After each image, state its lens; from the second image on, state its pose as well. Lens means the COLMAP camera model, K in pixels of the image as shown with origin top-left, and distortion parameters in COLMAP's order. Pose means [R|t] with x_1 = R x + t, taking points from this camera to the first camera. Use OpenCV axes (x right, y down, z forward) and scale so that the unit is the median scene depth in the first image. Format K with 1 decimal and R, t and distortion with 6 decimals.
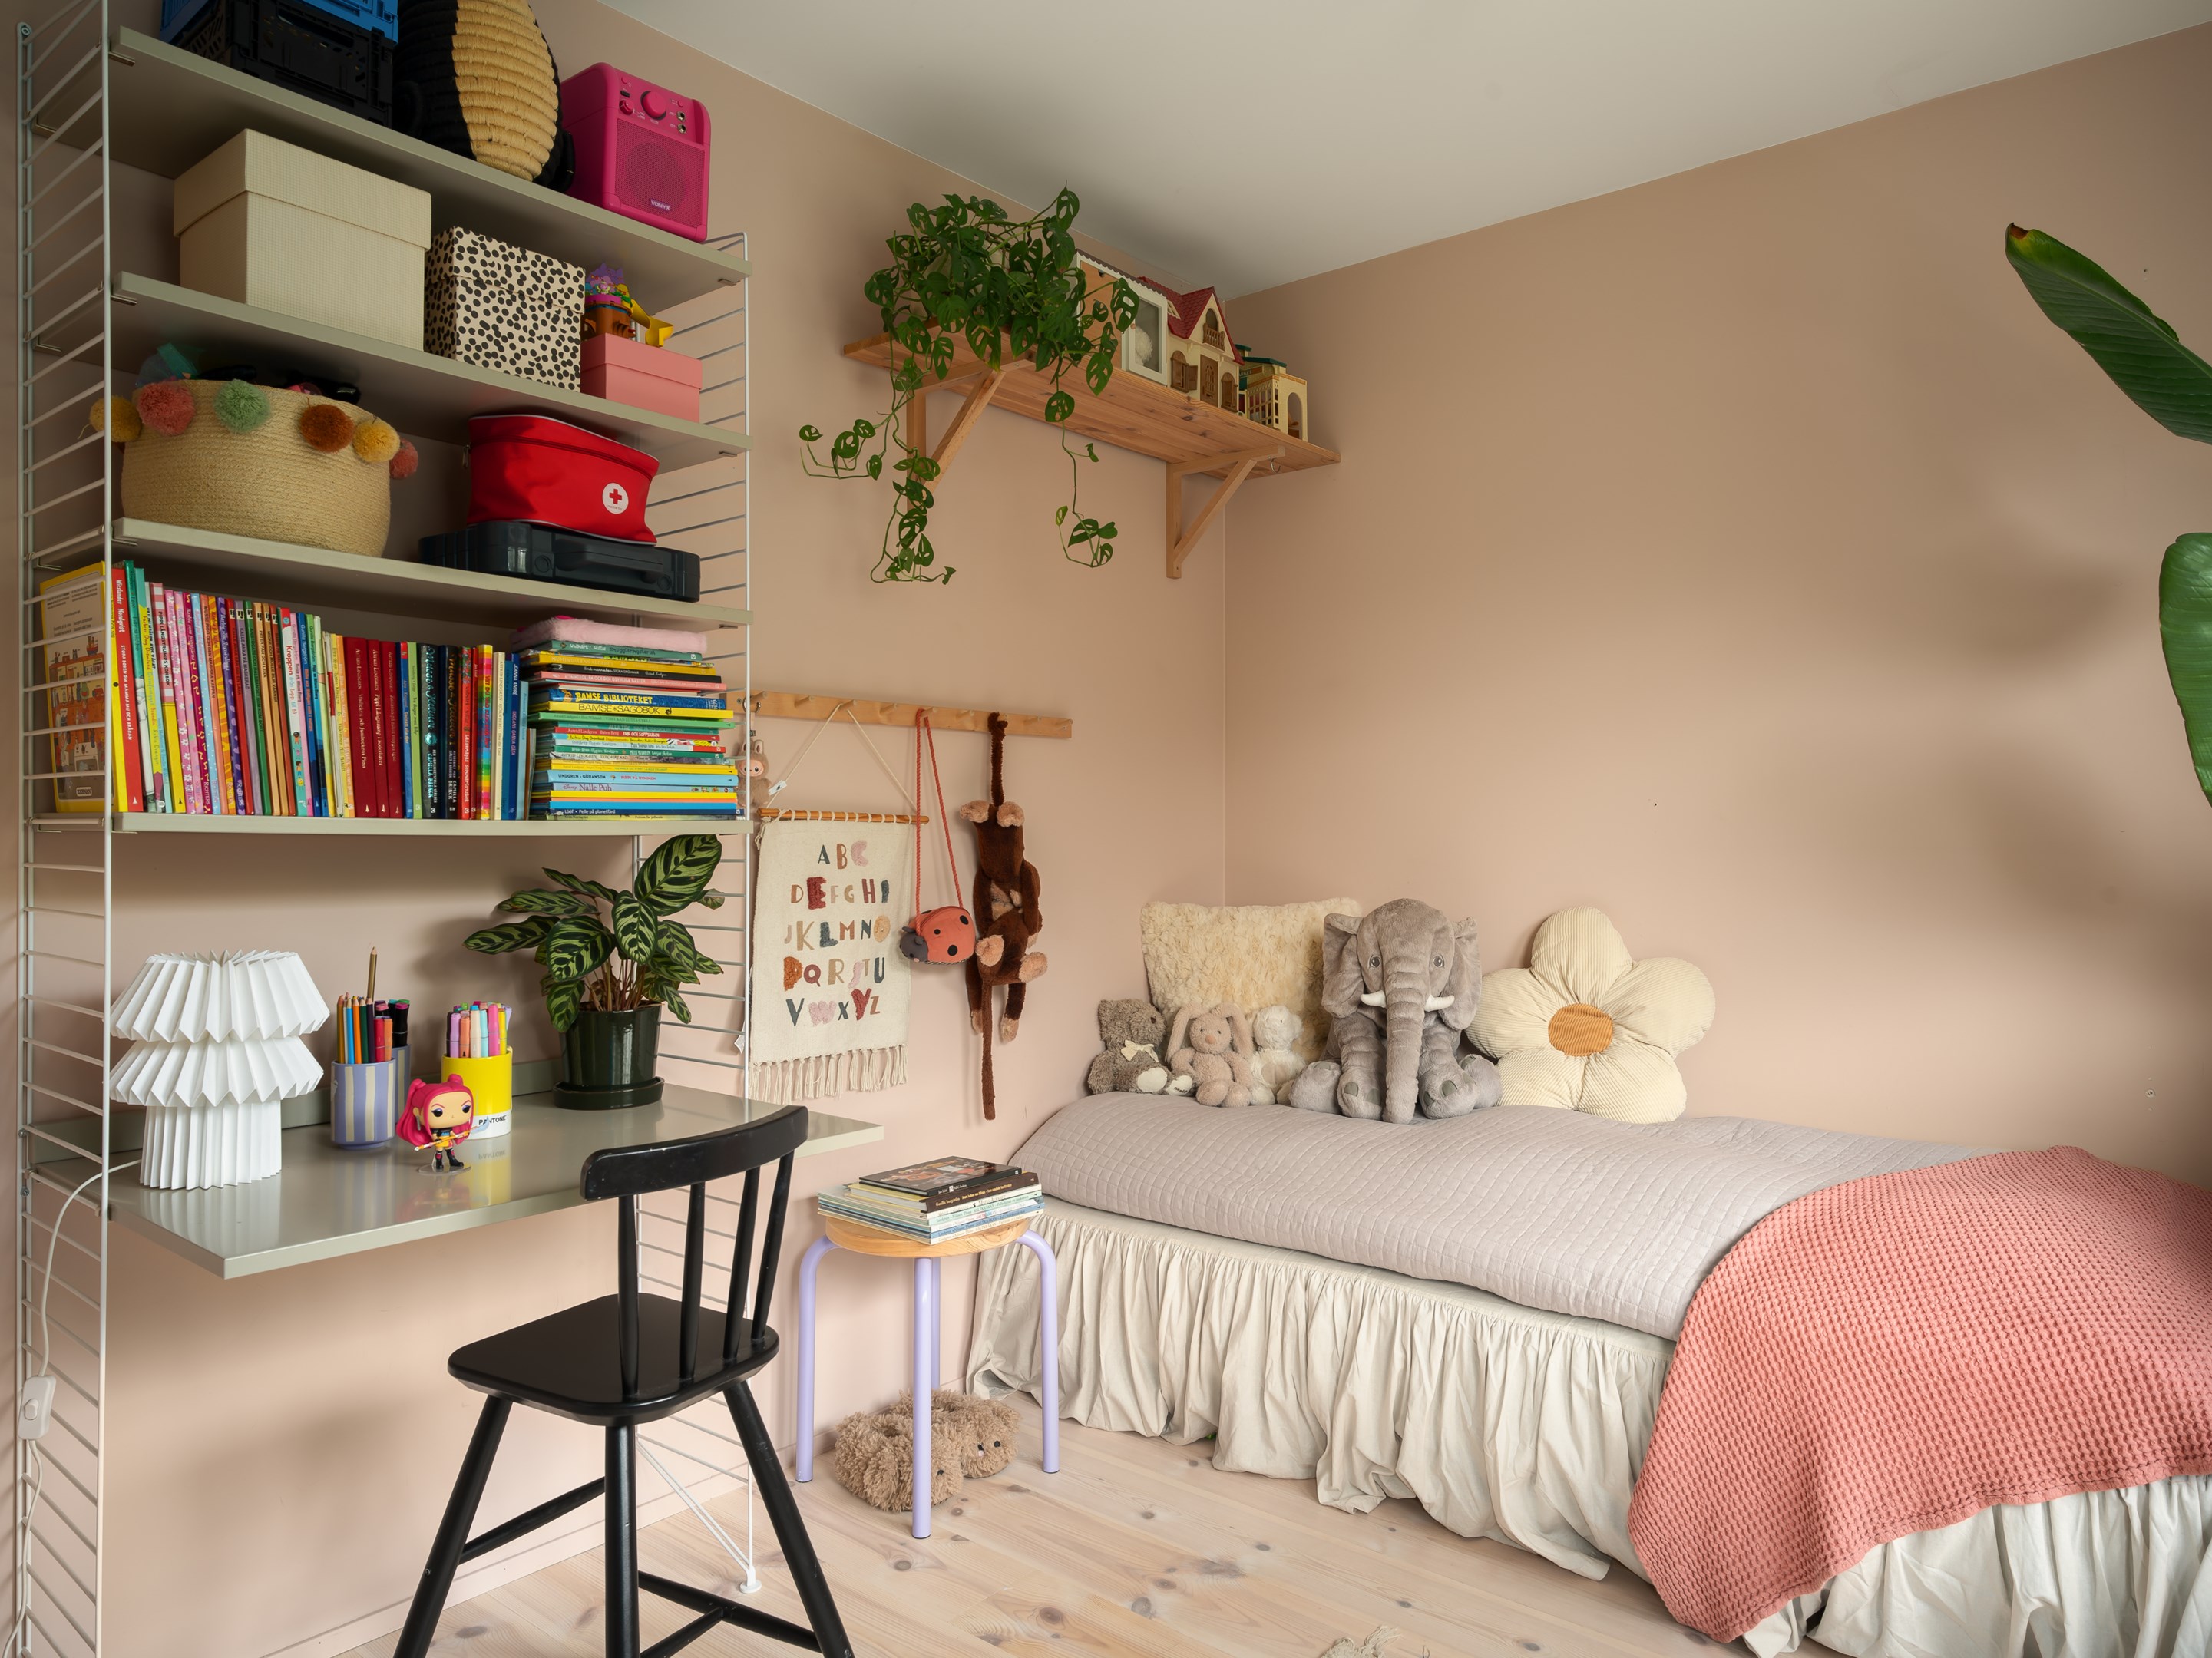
lens RADIAL K [[1455.9, 0, 1102.8], [0, 1455.9, 845.2], [0, 0, 1]] dist [-0.000008, 0.000327]
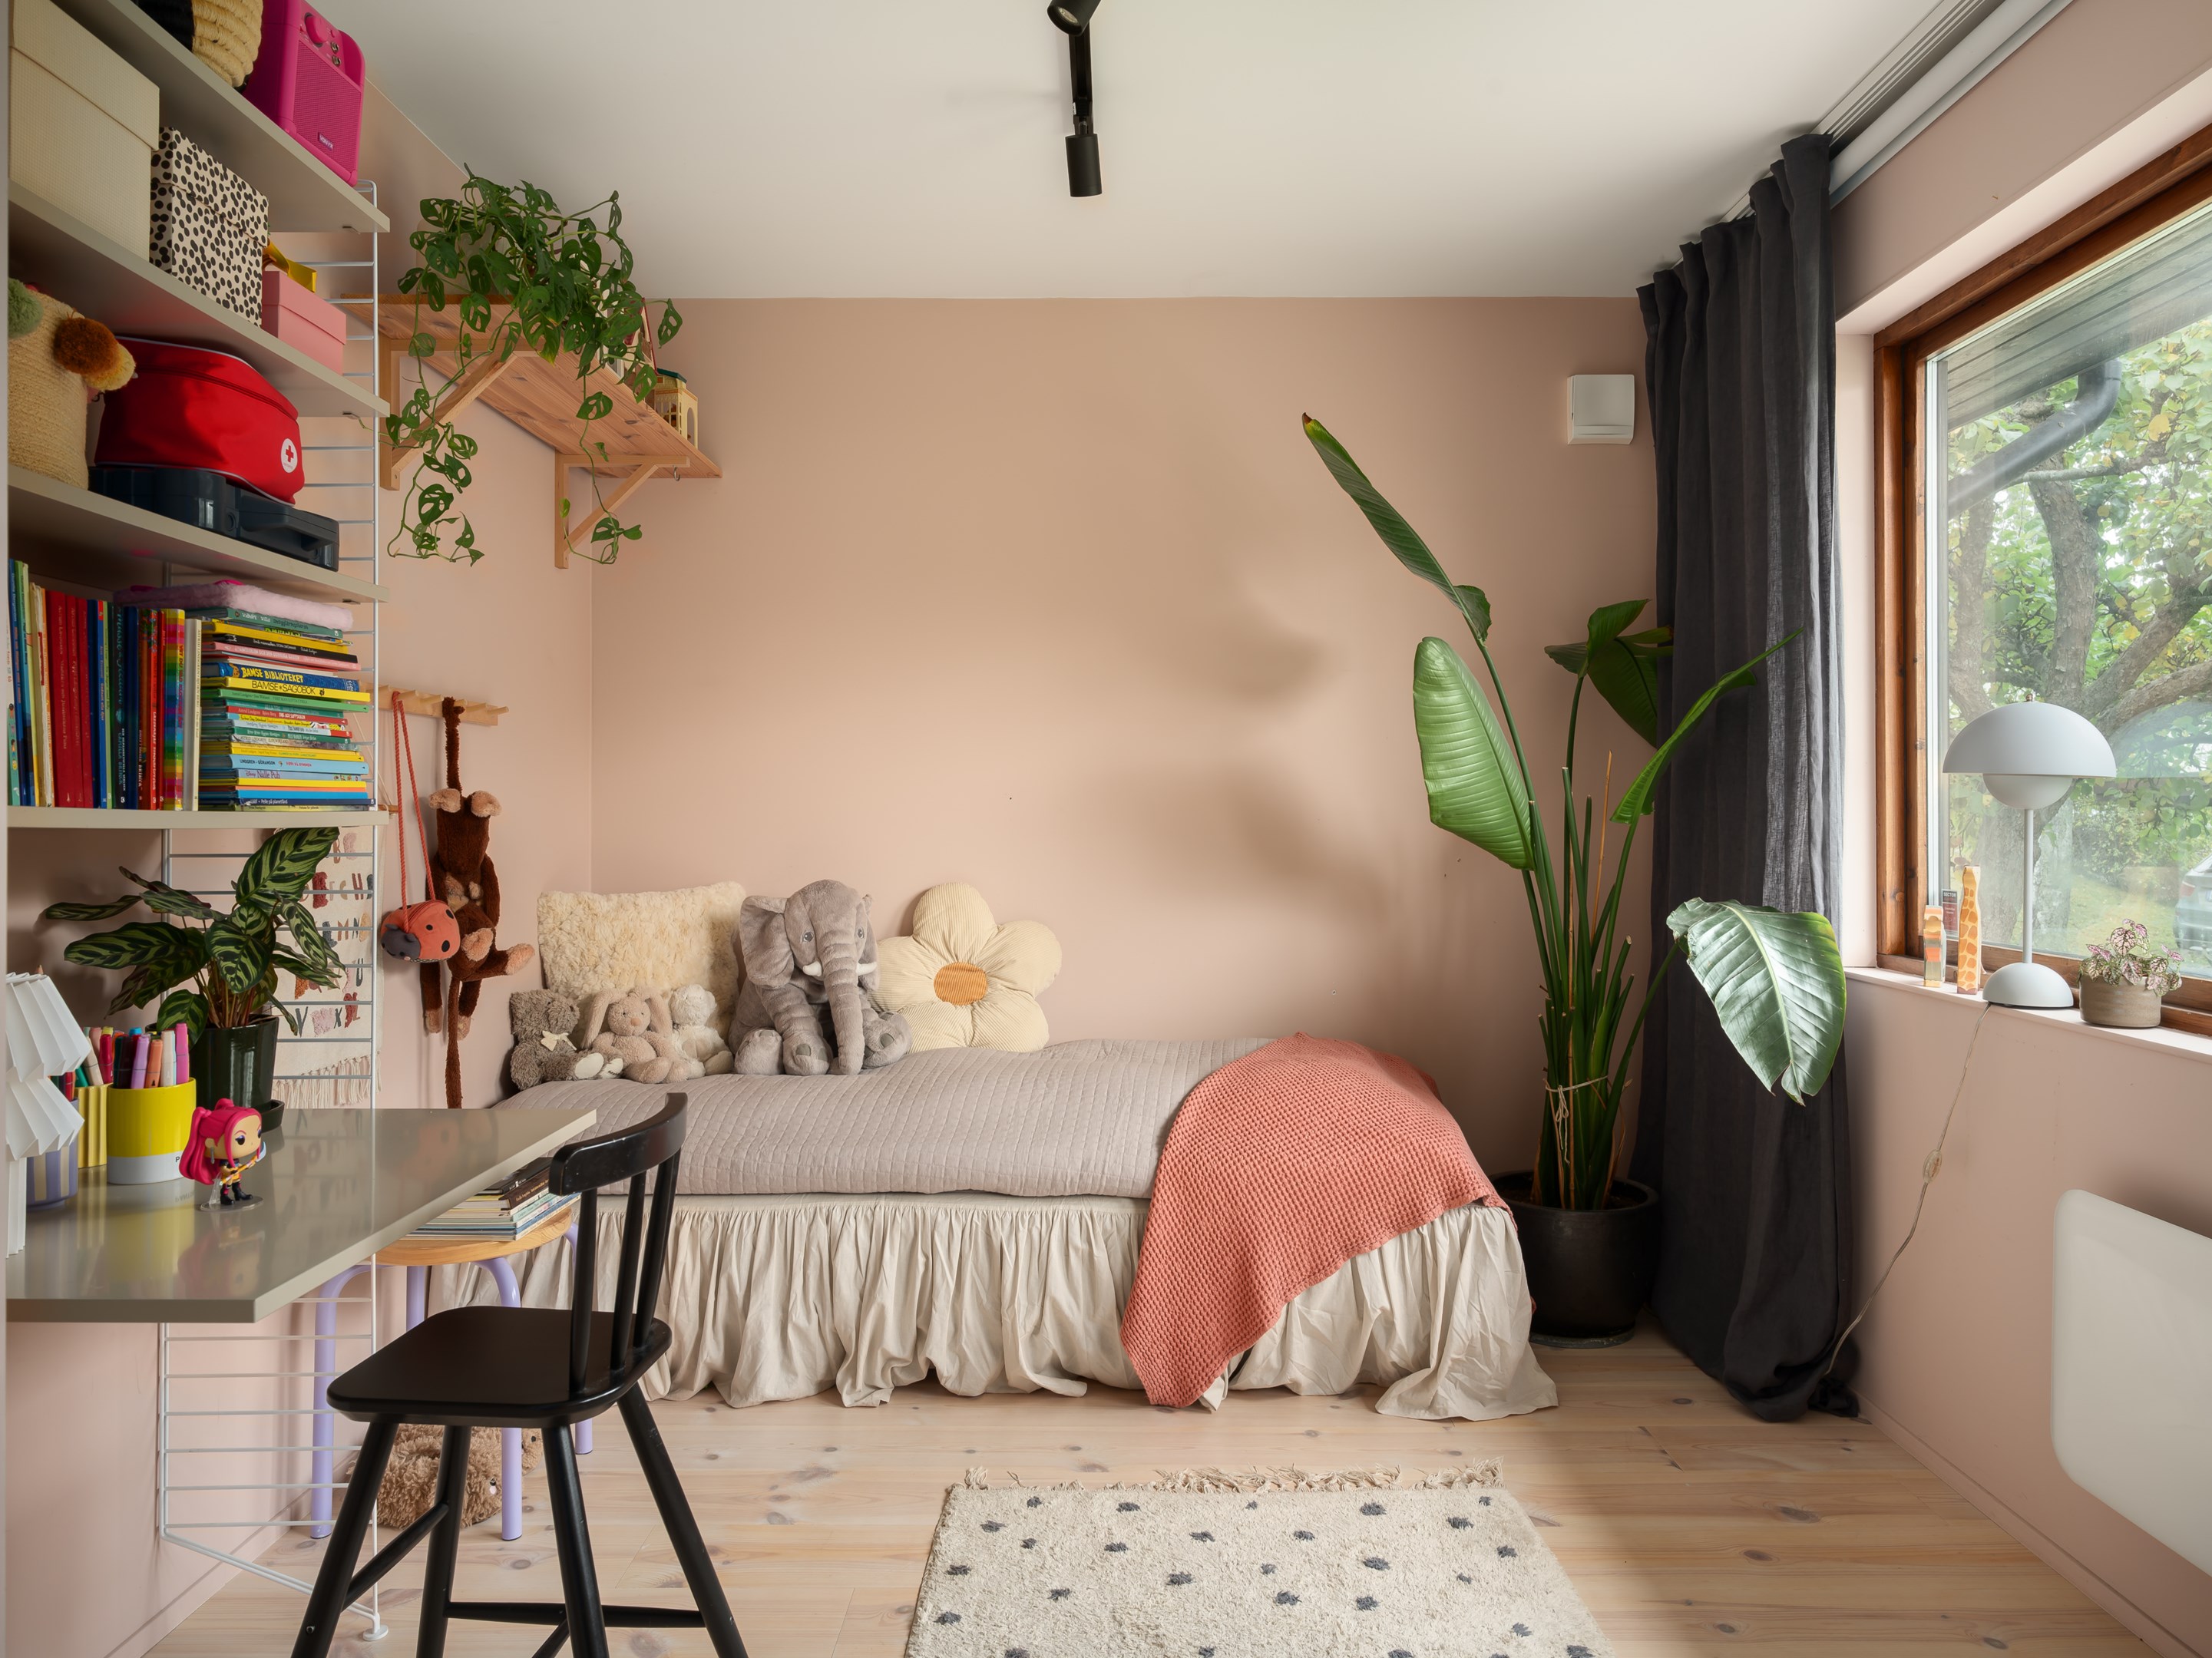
lens RADIAL K [[1464.6, 0, 1106.0], [0, 1464.6, 829.0], [0, 0, 1]] dist [0.002691, -0.001696]
pose [[0.768107, -0.006045, 0.640292, -0.519707], [0.007364, 0.999973, 0.000606, -0.002814], [-0.640279, 0.004249, 0.768131, -0.023944]]
